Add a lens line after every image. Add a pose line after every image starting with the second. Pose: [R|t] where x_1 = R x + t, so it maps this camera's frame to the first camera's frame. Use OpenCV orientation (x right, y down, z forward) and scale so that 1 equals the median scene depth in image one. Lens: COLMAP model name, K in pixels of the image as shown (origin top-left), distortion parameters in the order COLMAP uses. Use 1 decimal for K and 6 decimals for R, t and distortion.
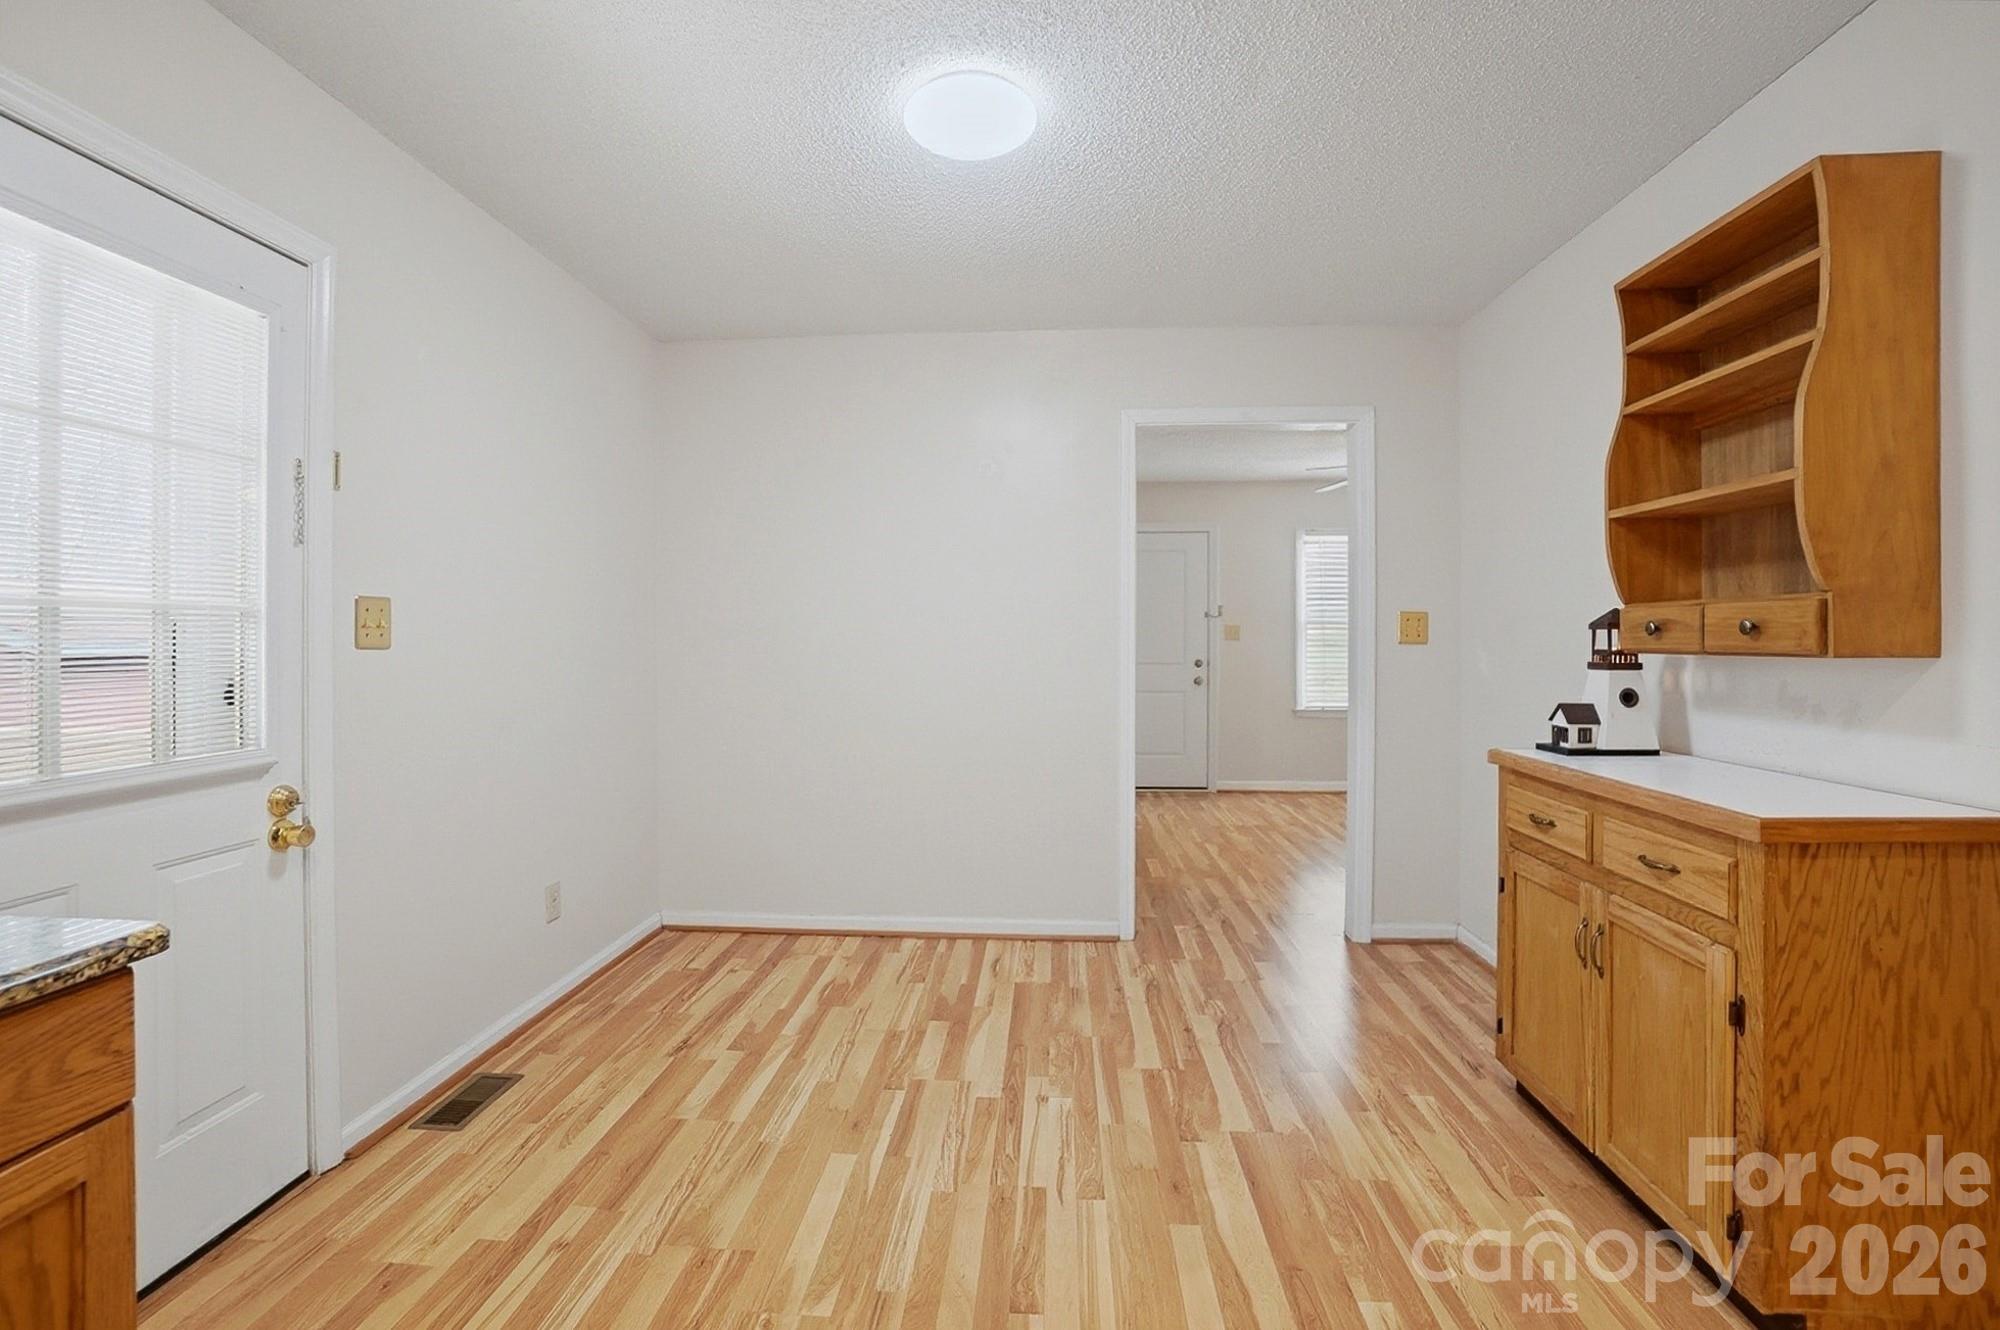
lens RADIAL K [[905.1, 0, 991.6], [0, 905.1, 652.1], [0, 0, 1]] dist [-0.066331, 0.023989]
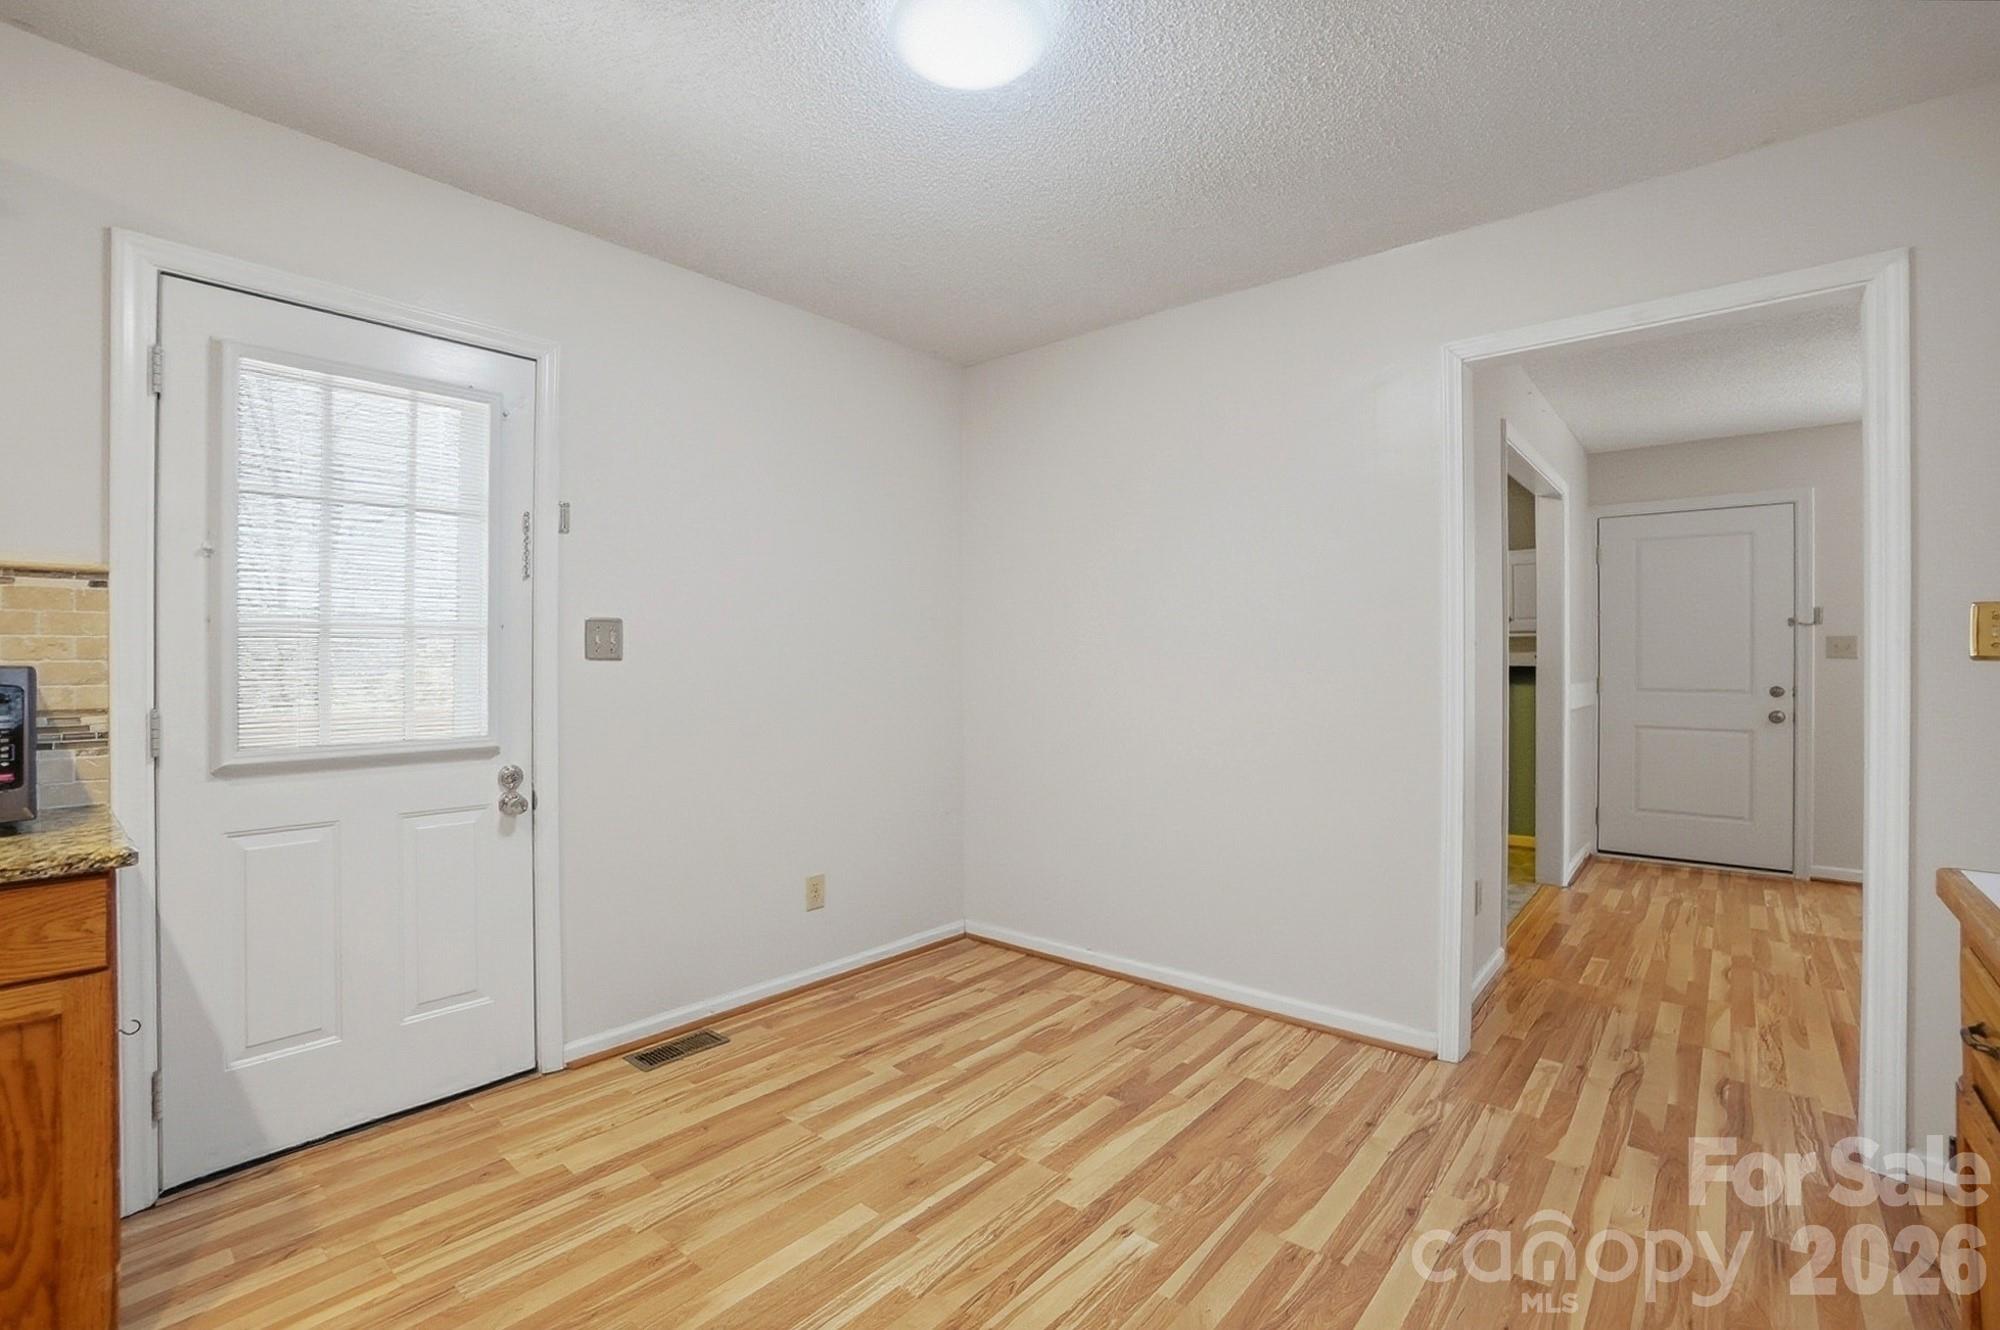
lens RADIAL K [[894.1, 0, 990.0], [0, 894.1, 662.4], [0, 0, 1]] dist [-0.061330, 0.021667]
pose [[0.800975, 0.002446, -0.598692, 0.427263], [-0.009584, 0.999916, -0.008737, 0.004257], [0.598621, 0.012736, 0.800931, 0.303499]]
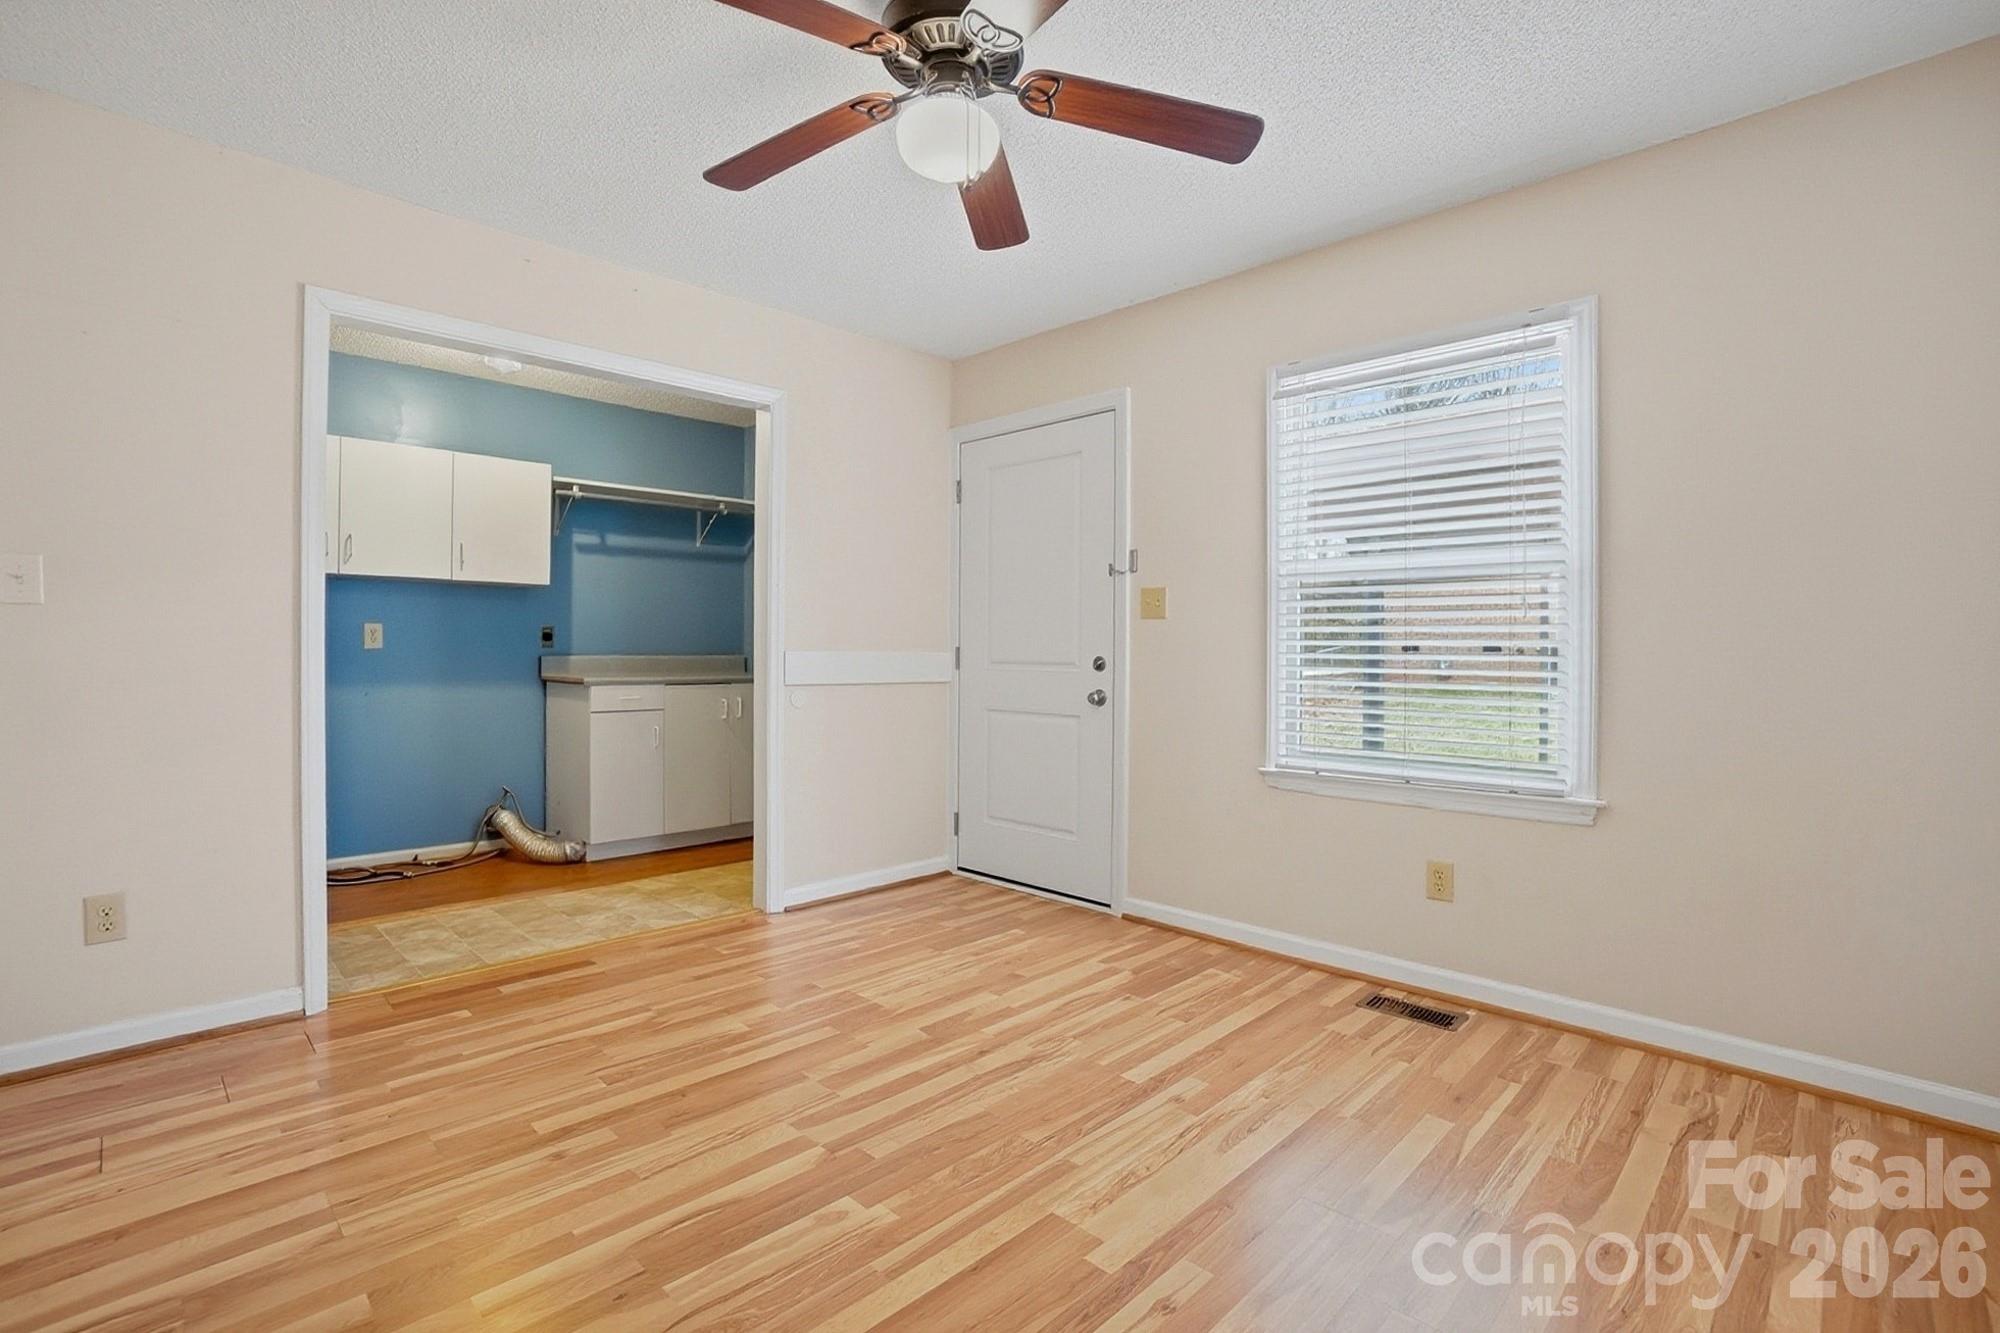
lens RADIAL K [[915.6, 0, 993.2], [0, 915.6, 661.2], [0, 0, 1]] dist [-0.043166, 0.000323]
pose [[0.760471, 0.014569, -0.649208, 1.601513], [-0.015495, 0.999871, 0.004287, 0.028974], [0.649187, 0.006800, 0.760599, 1.687371]]
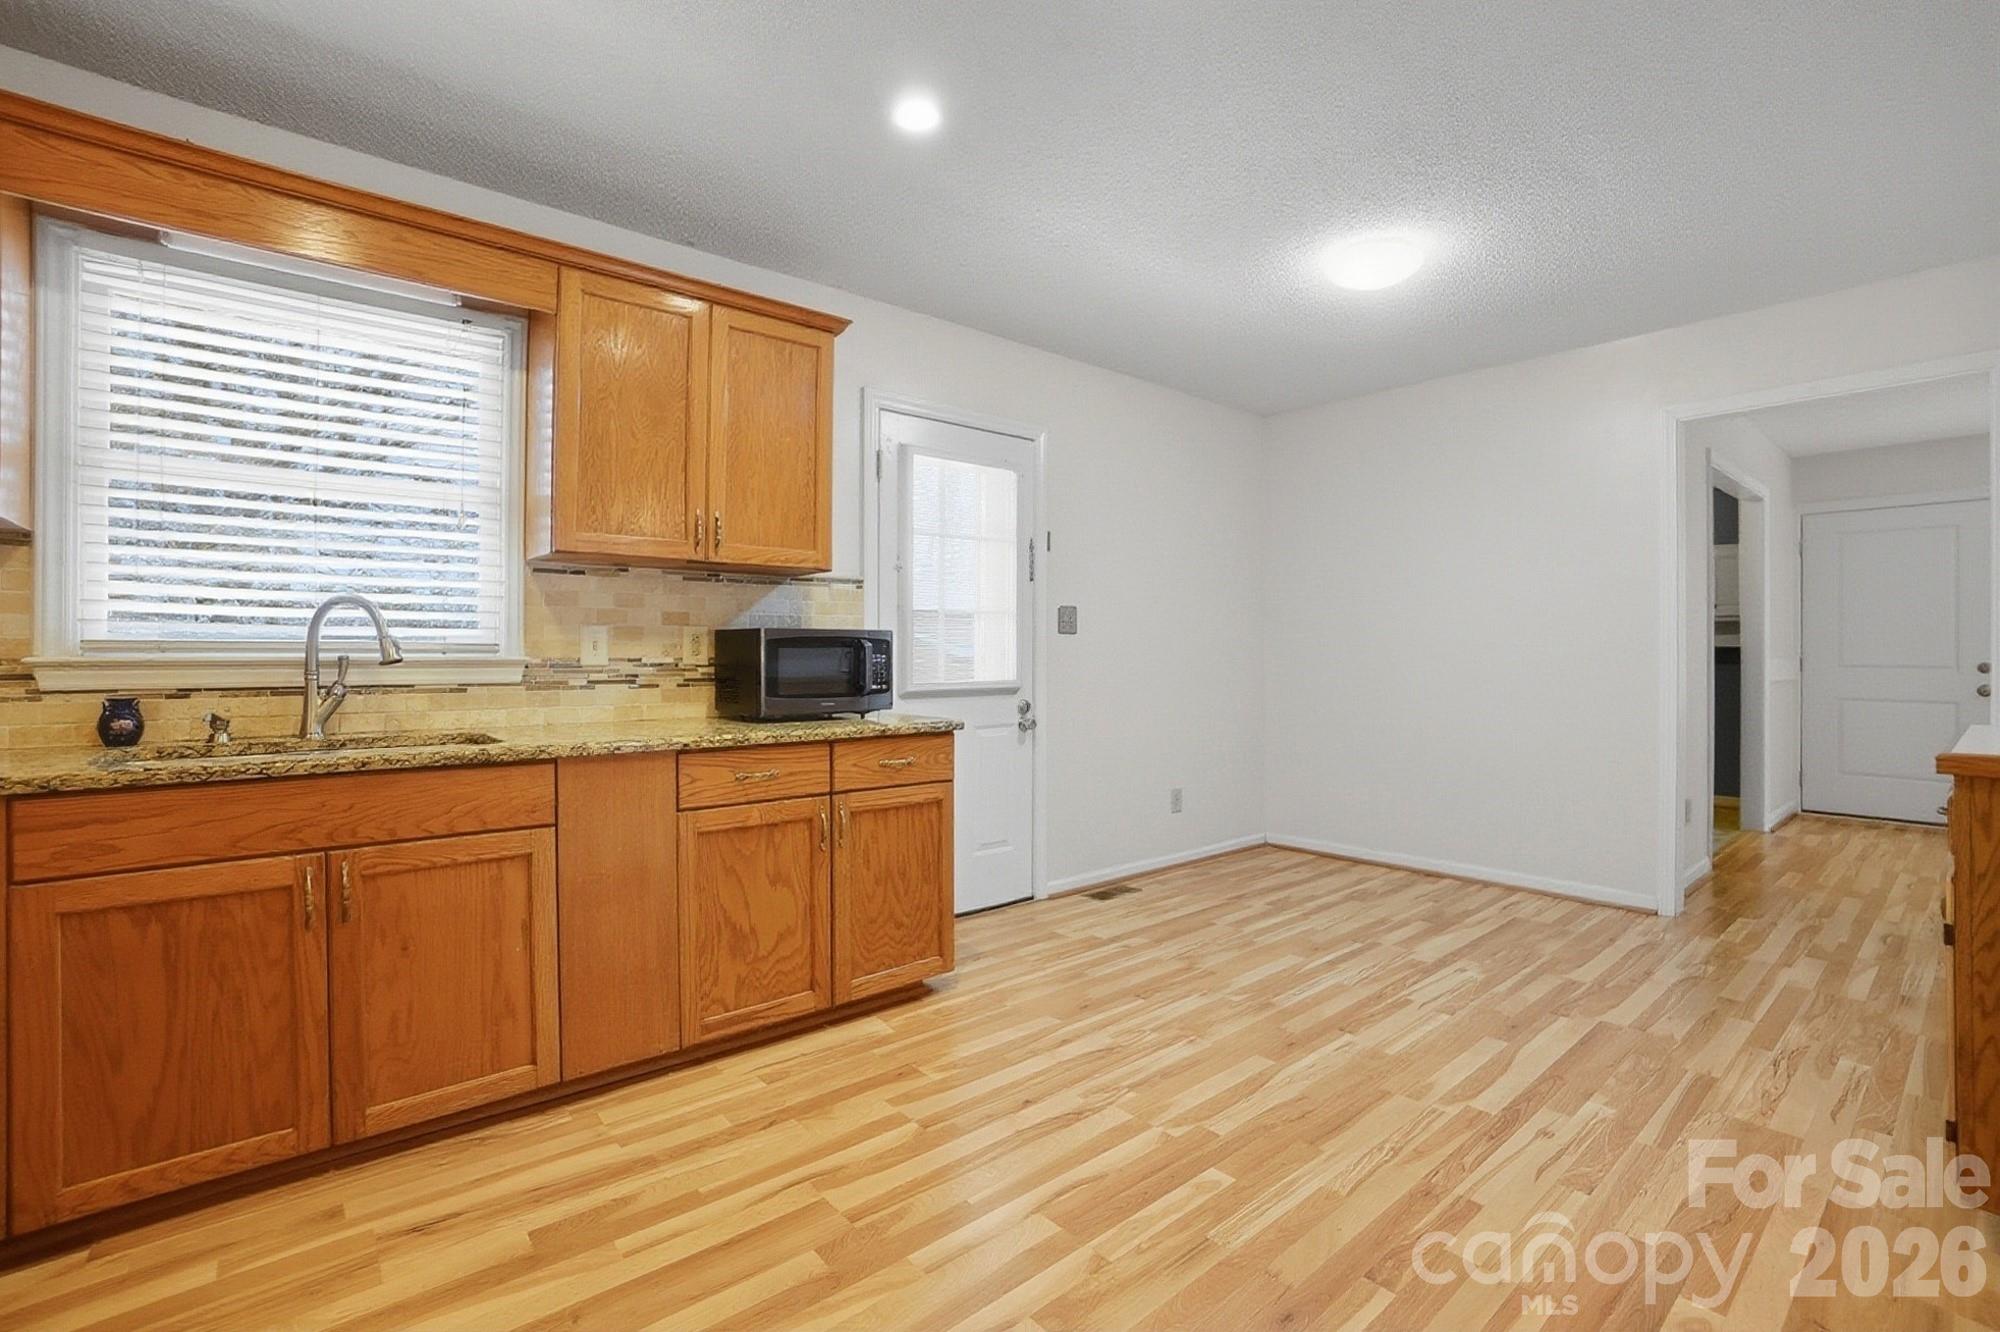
lens RADIAL K [[894.1, 0, 990.0], [0, 894.1, 663.4], [0, 0, 1]] dist [-0.061330, 0.021667]
pose [[0.693660, 0.006812, -0.720270, 0.504147], [-0.008523, 0.999963, 0.001249, 0.053406], [0.720252, 0.005272, 0.693692, -0.401474]]
